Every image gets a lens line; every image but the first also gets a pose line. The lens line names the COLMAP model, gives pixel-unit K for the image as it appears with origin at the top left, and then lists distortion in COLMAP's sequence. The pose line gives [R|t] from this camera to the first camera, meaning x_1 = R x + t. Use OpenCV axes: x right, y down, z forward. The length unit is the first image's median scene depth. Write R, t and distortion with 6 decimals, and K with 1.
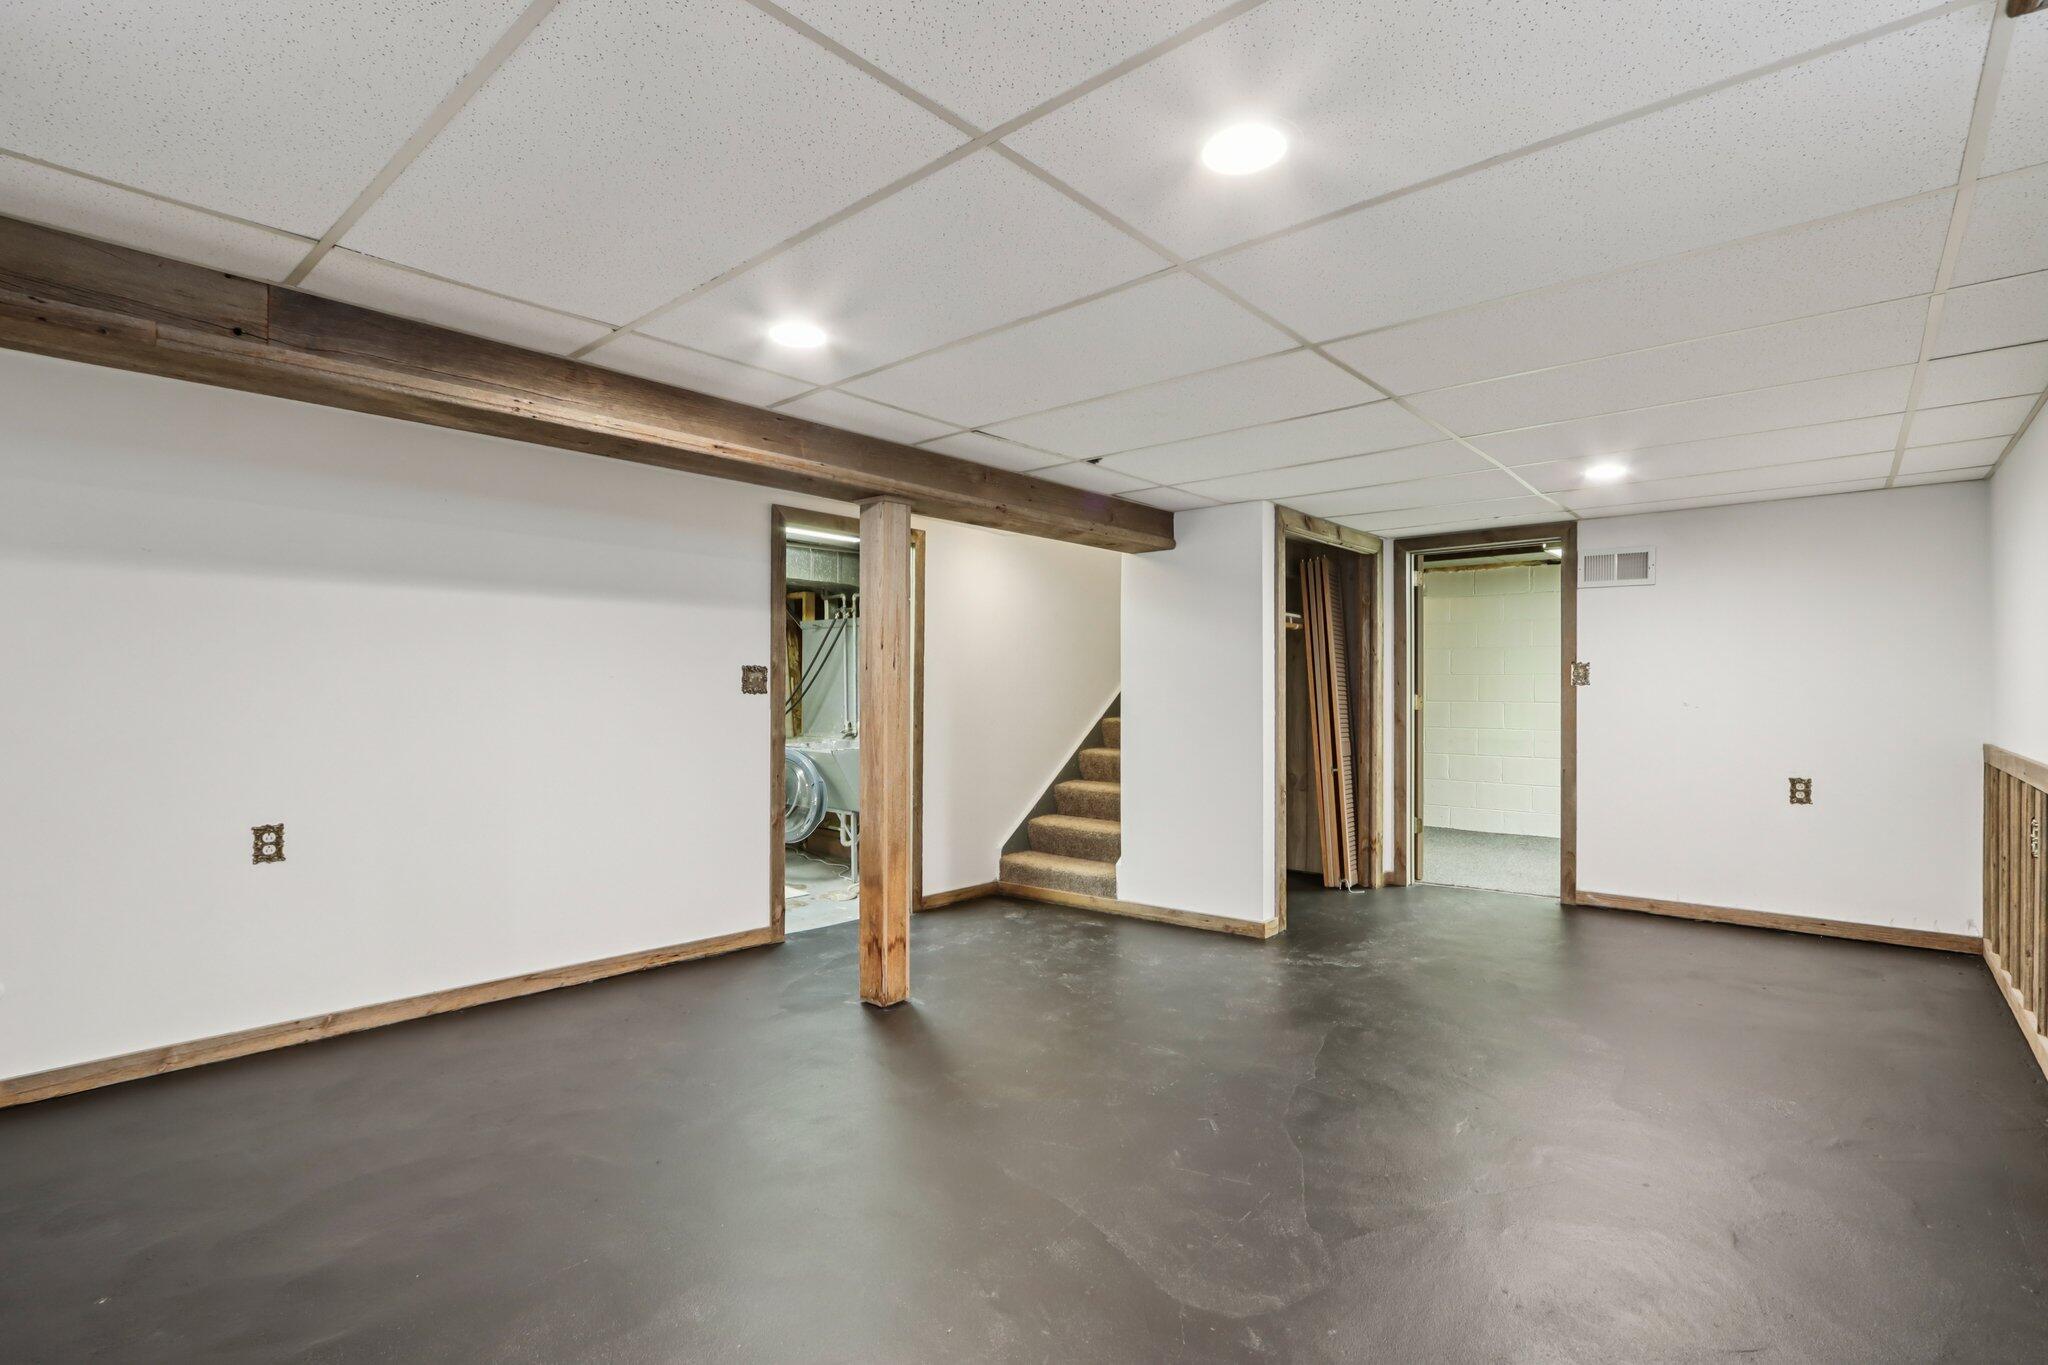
lens RADIAL K [[954.4, 0, 1026.9], [0, 954.4, 688.2], [0, 0, 1]] dist [-0.021824, 0.004423]
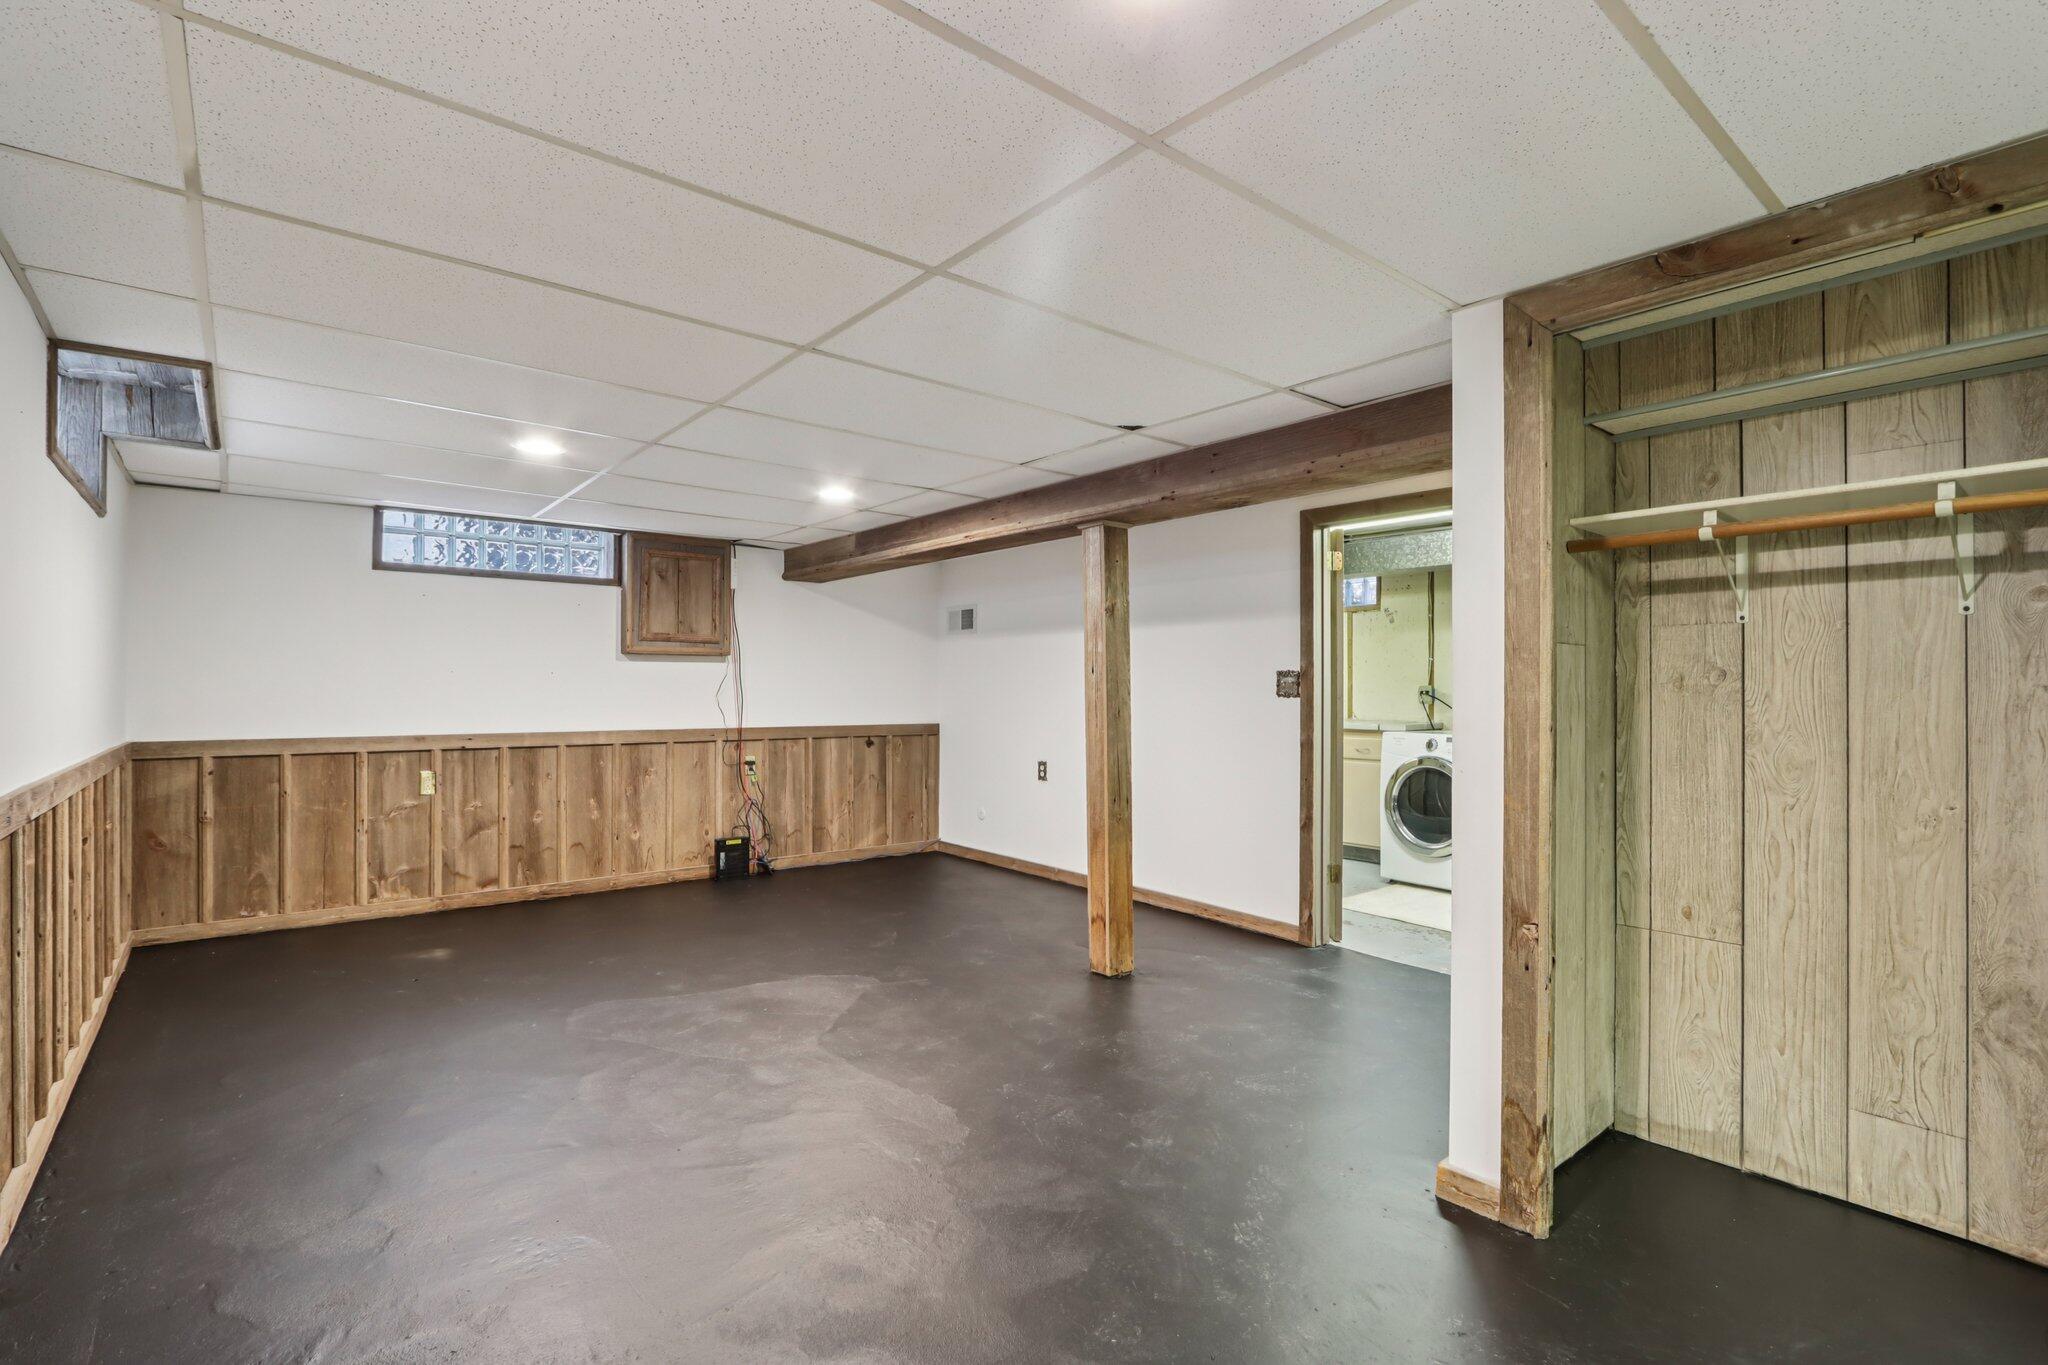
lens RADIAL K [[954.4, 0, 1022.2], [0, 954.4, 684.8], [0, 0, 1]] dist [-0.021824, 0.004423]
pose [[-0.169123, -0.008638, -0.985557, 0.823914], [-0.004672, 0.999957, -0.007963, 0.001498], [0.985584, 0.003258, -0.169156, 0.921979]]
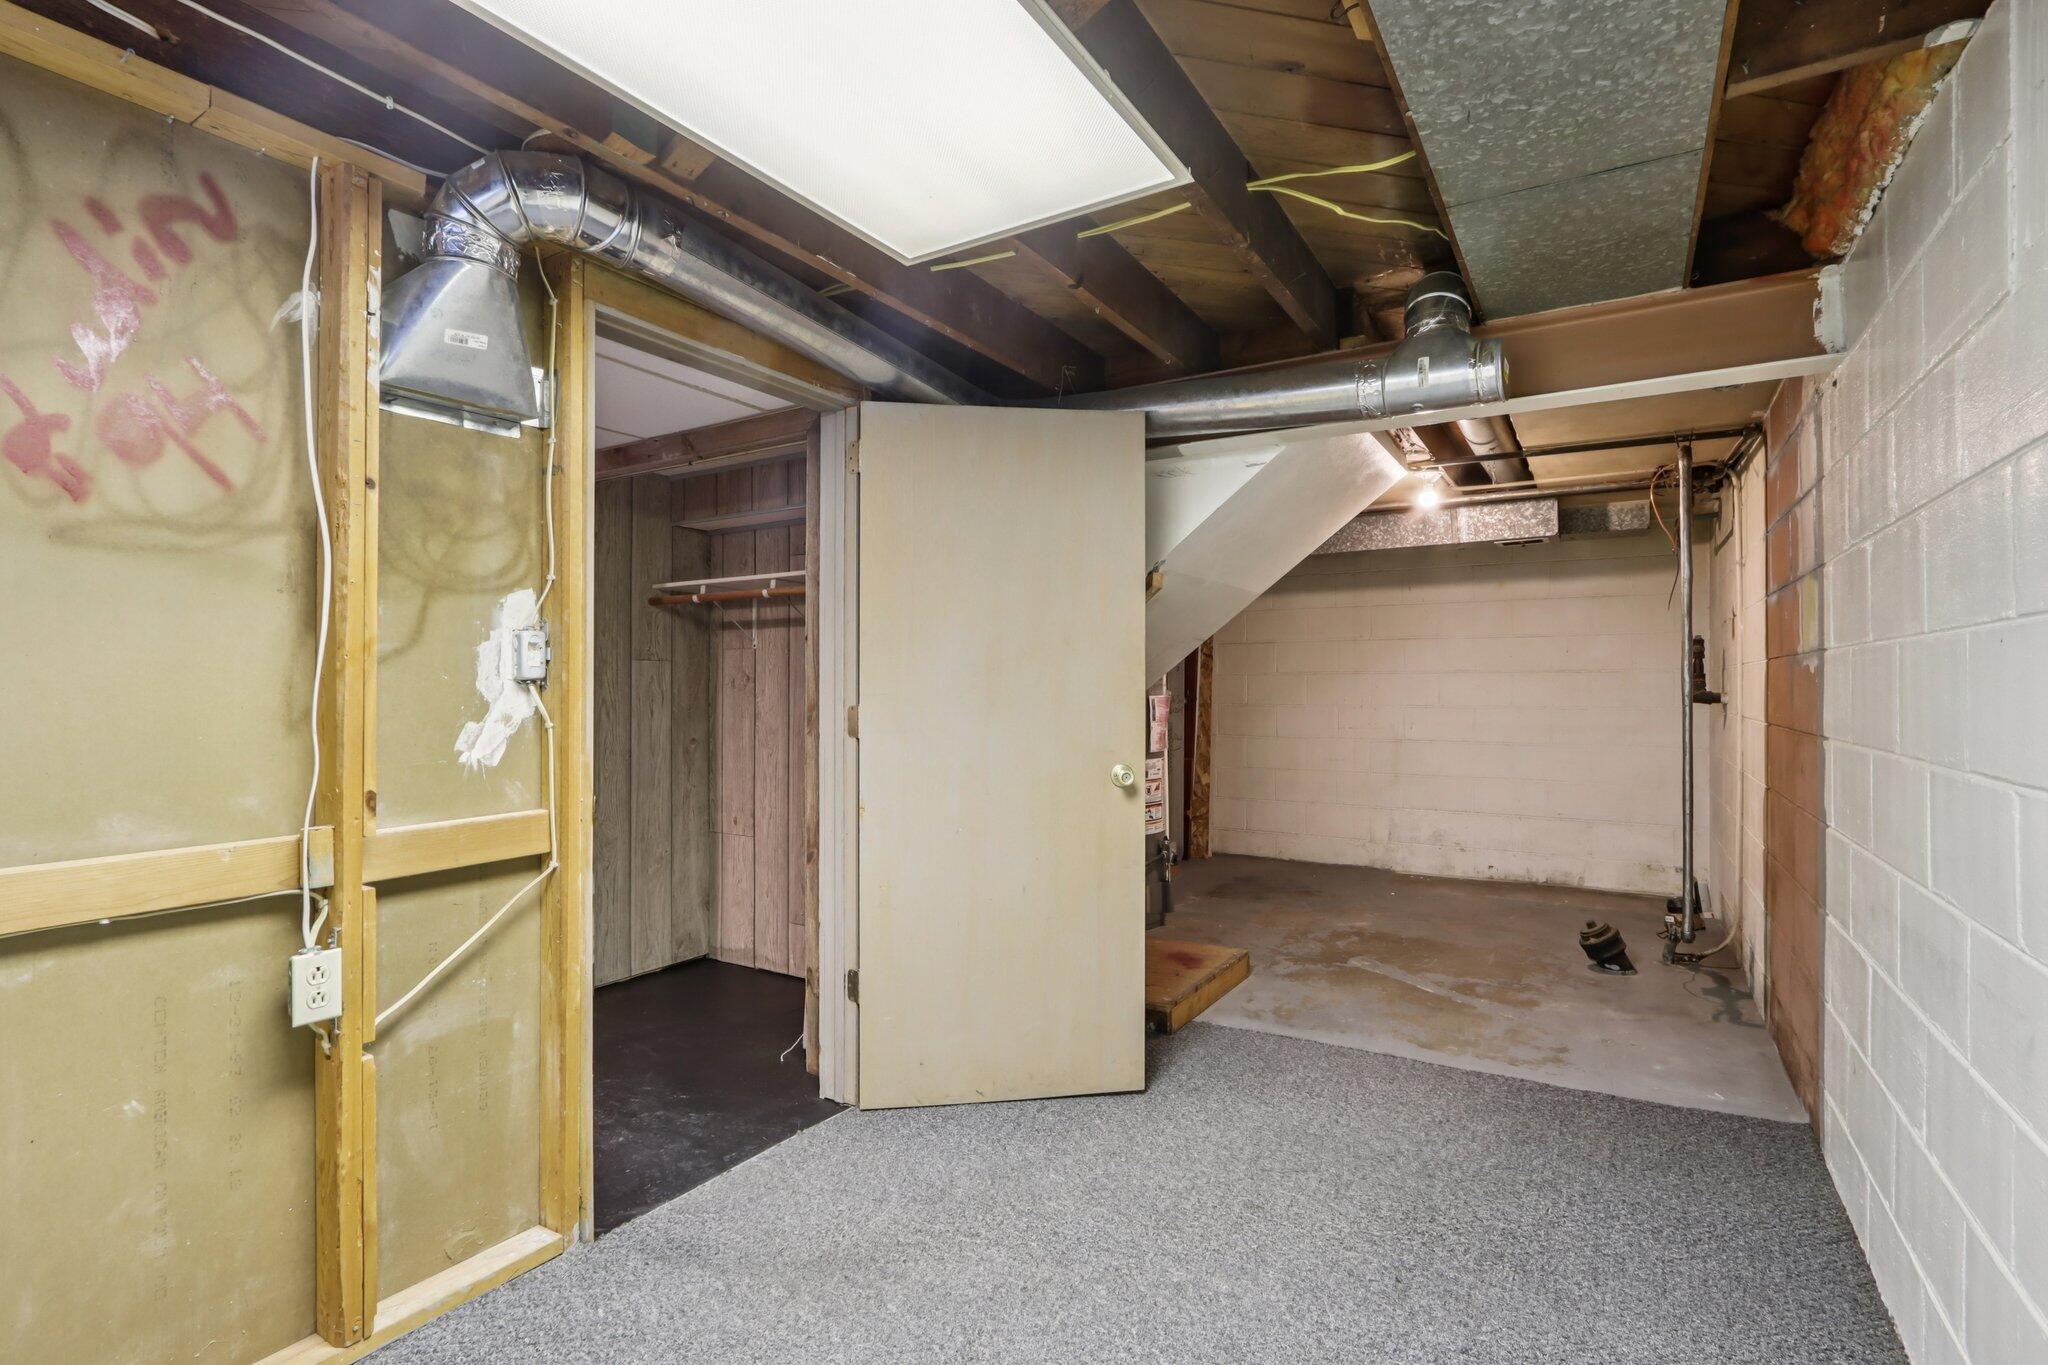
lens RADIAL K [[954.4, 0, 1025.3], [0, 954.4, 684.7], [0, 0, 1]] dist [-0.021824, 0.004423]
pose [[0.158684, -0.005040, -0.987317, 1.334017], [-0.001895, 0.999984, -0.005409, -0.001169], [0.987328, 0.002729, 0.158672, 1.528769]]
